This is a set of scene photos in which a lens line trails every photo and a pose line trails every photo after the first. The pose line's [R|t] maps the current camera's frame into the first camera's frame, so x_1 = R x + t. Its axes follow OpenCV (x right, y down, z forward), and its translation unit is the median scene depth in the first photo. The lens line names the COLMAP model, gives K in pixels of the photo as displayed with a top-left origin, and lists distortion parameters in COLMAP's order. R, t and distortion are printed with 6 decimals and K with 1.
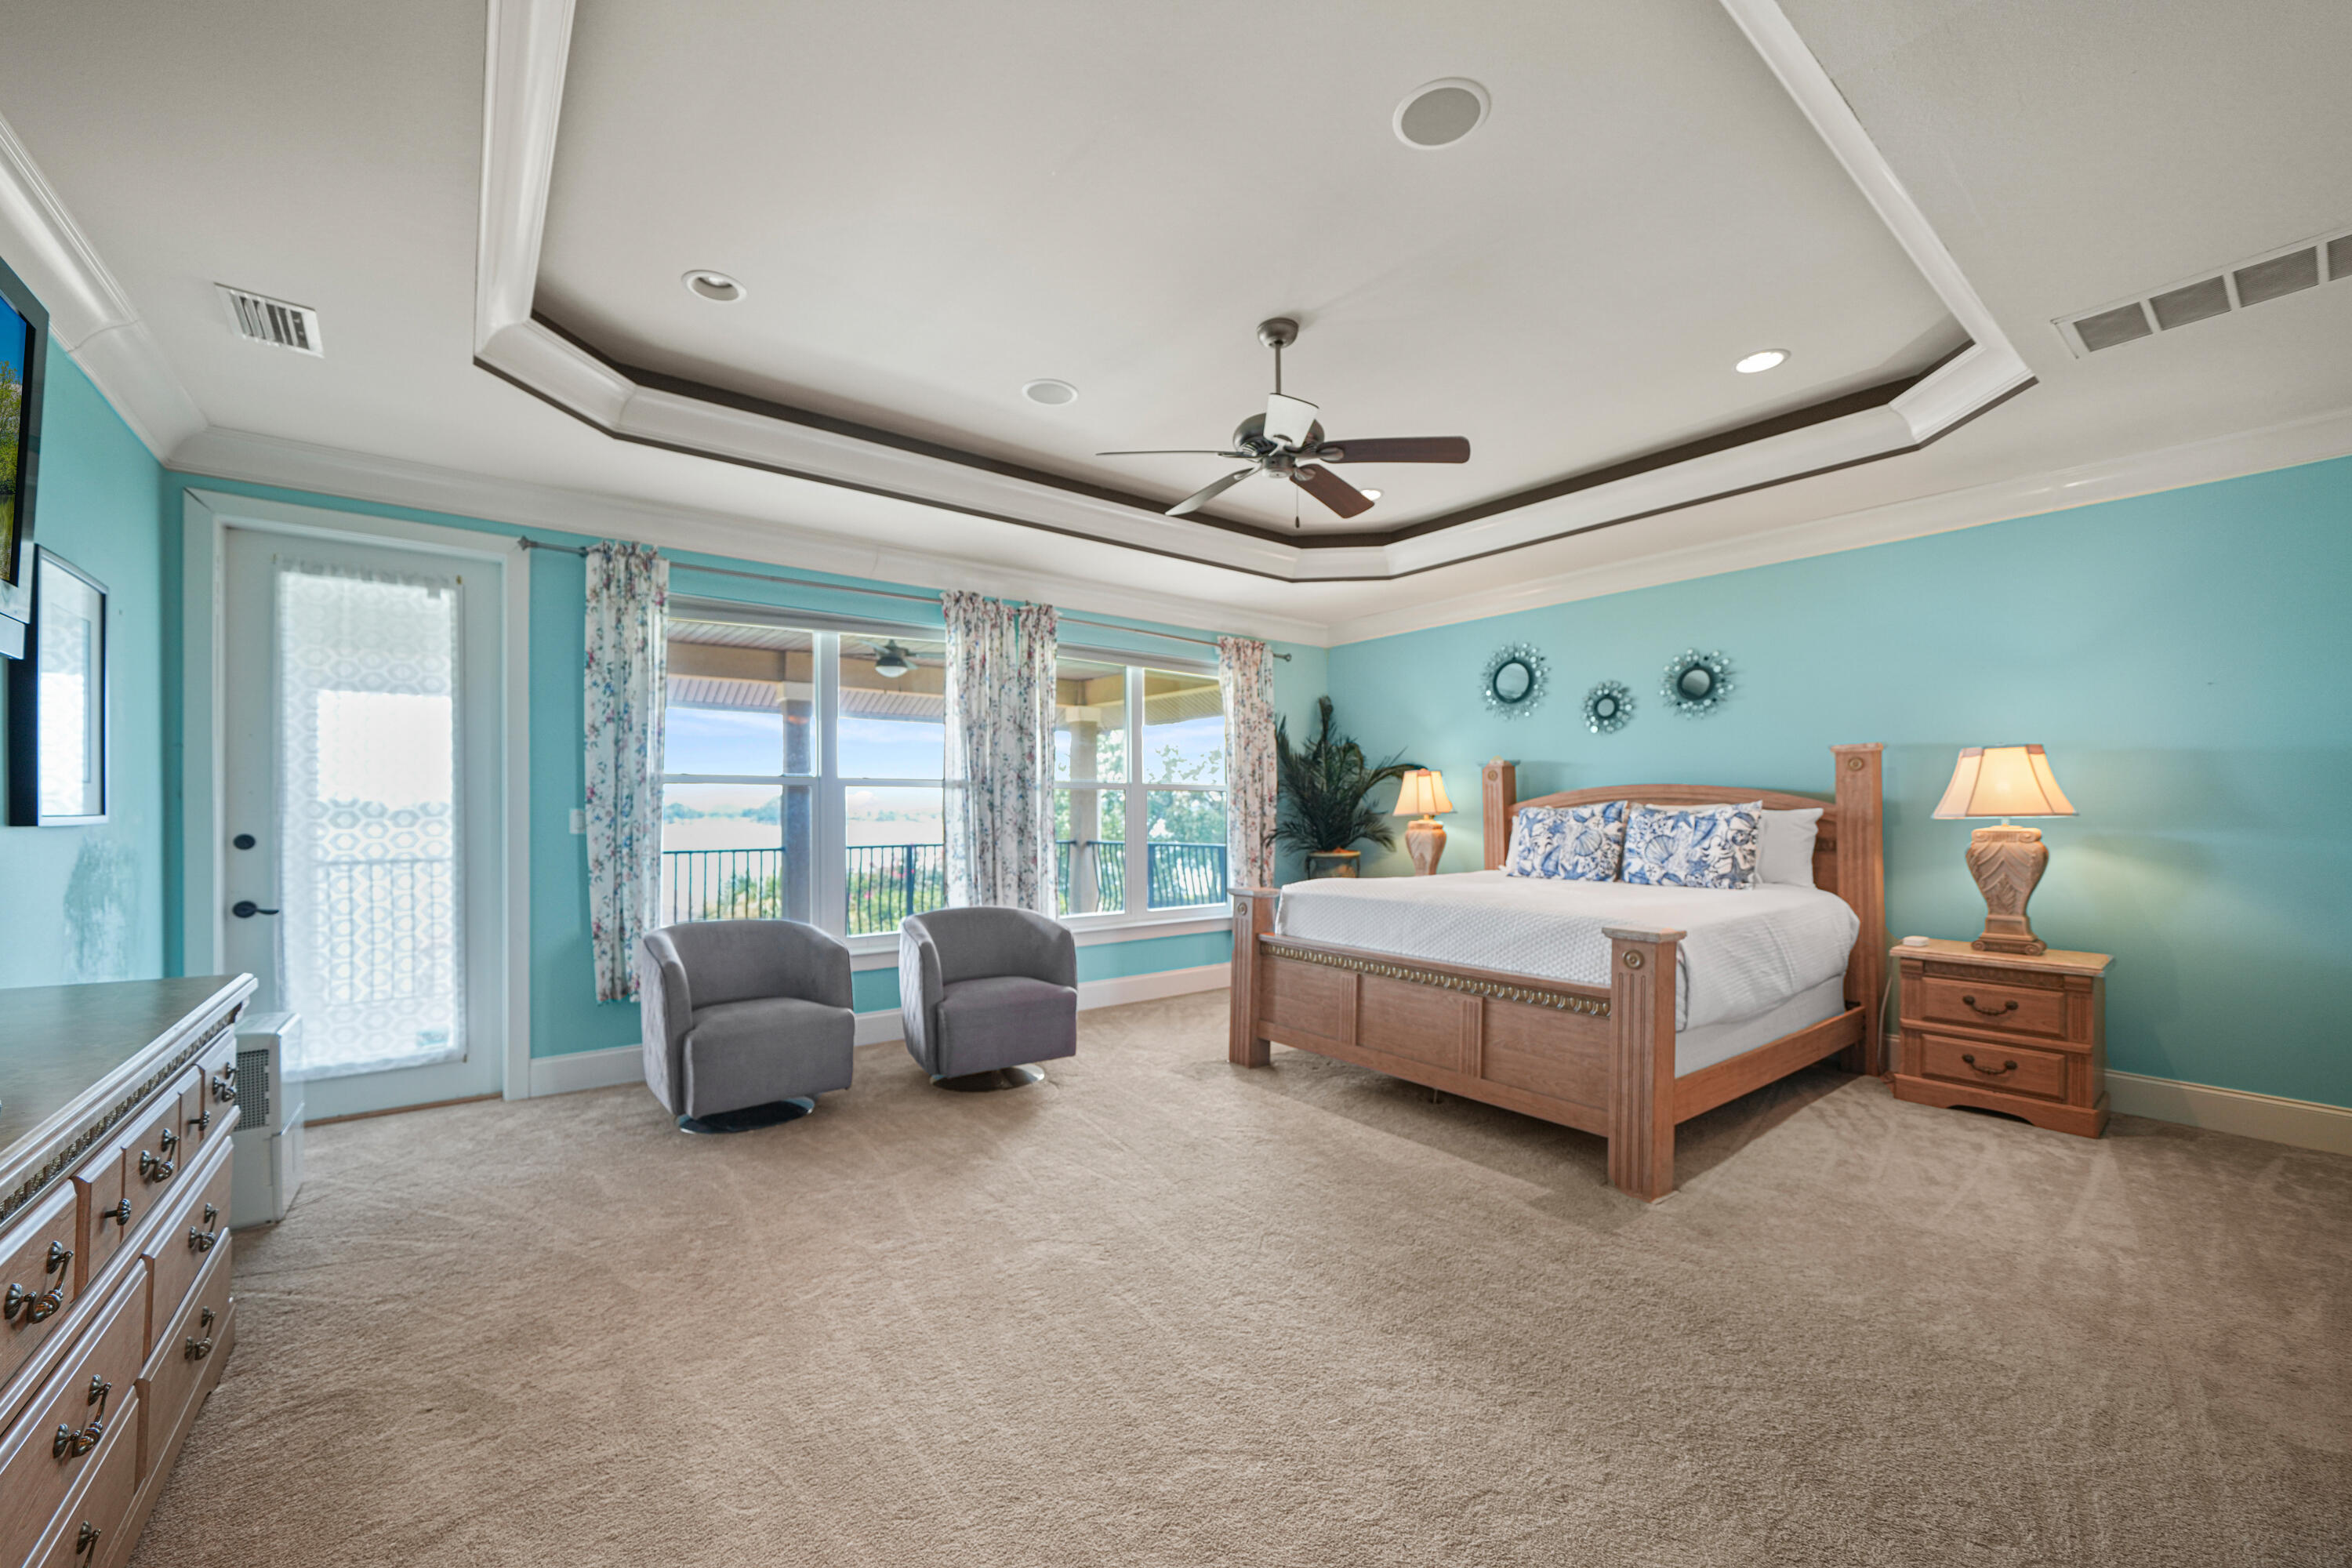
lens RADIAL K [[871.2, 0, 1163.8], [0, 871.2, 801.6], [0, 0, 1]] dist [0.002513, 0.000356]
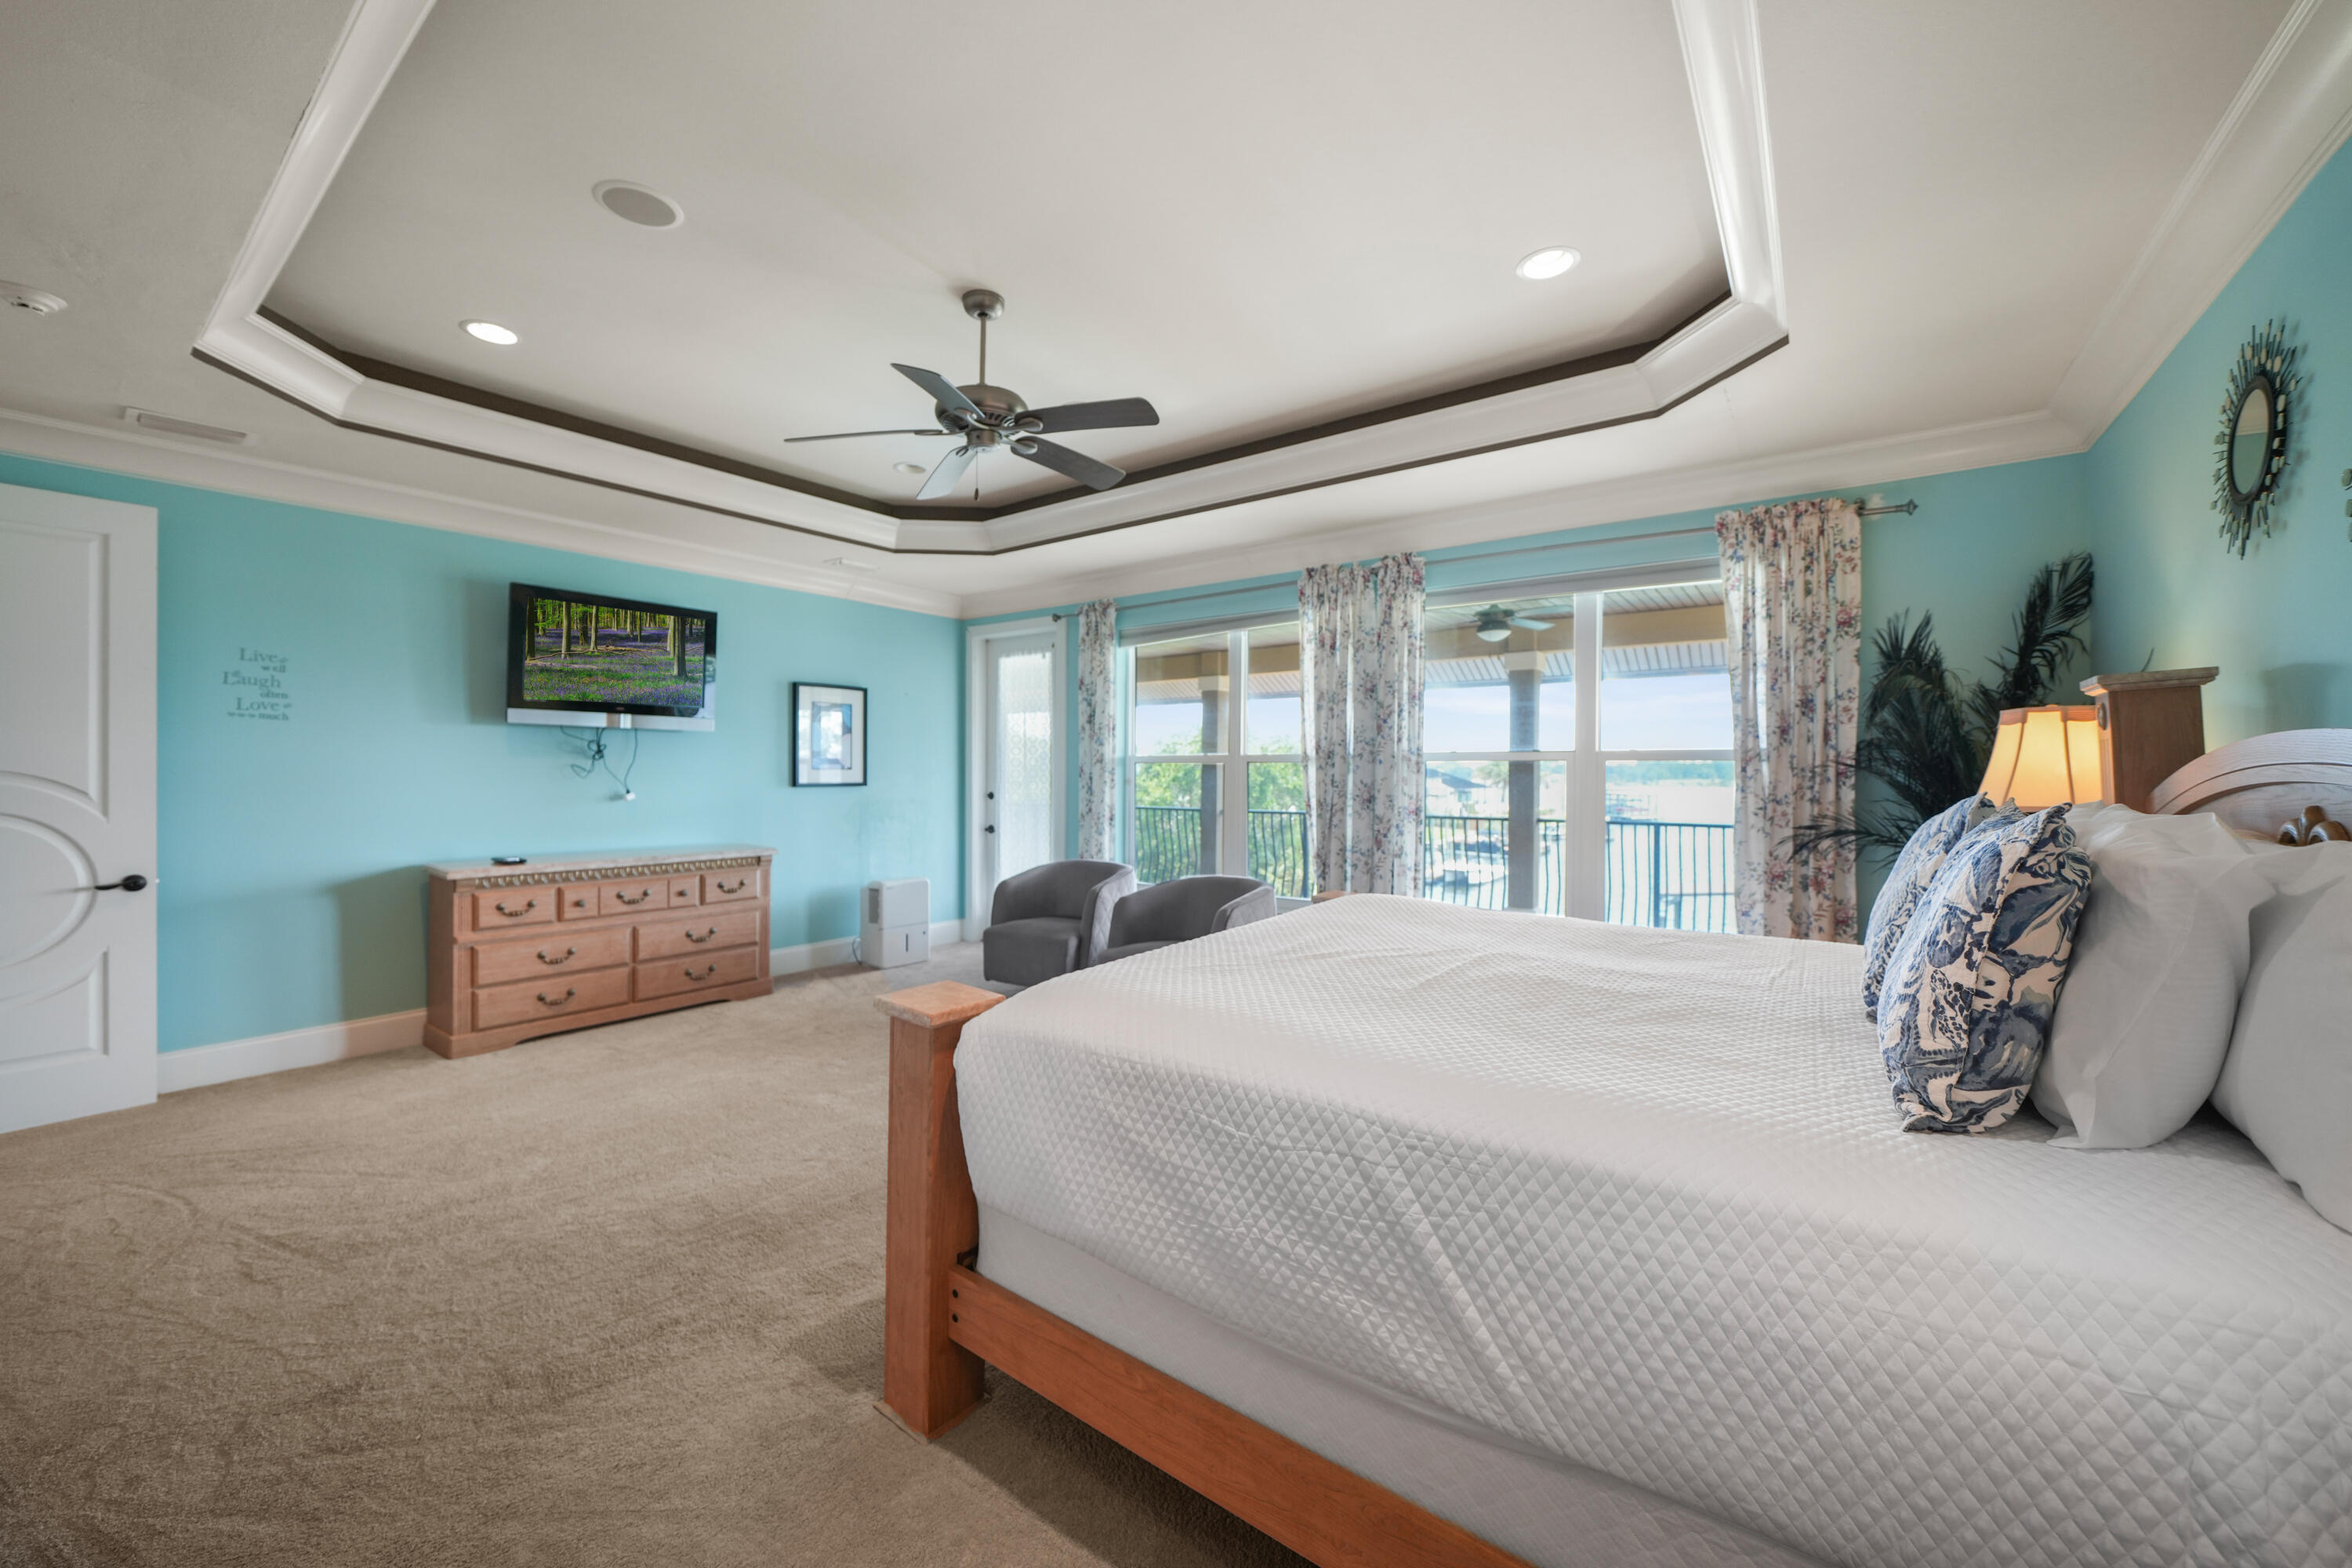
lens RADIAL K [[871.2, 0, 1163.9], [0, 871.2, 772.3], [0, 0, 1]] dist [0.002513, 0.000356]
pose [[0.292729, 0.000586, -0.956195, 0.681168], [-0.002066, 0.999998, -0.000019, -0.001658], [0.956193, 0.001981, 0.292729, 0.531692]]
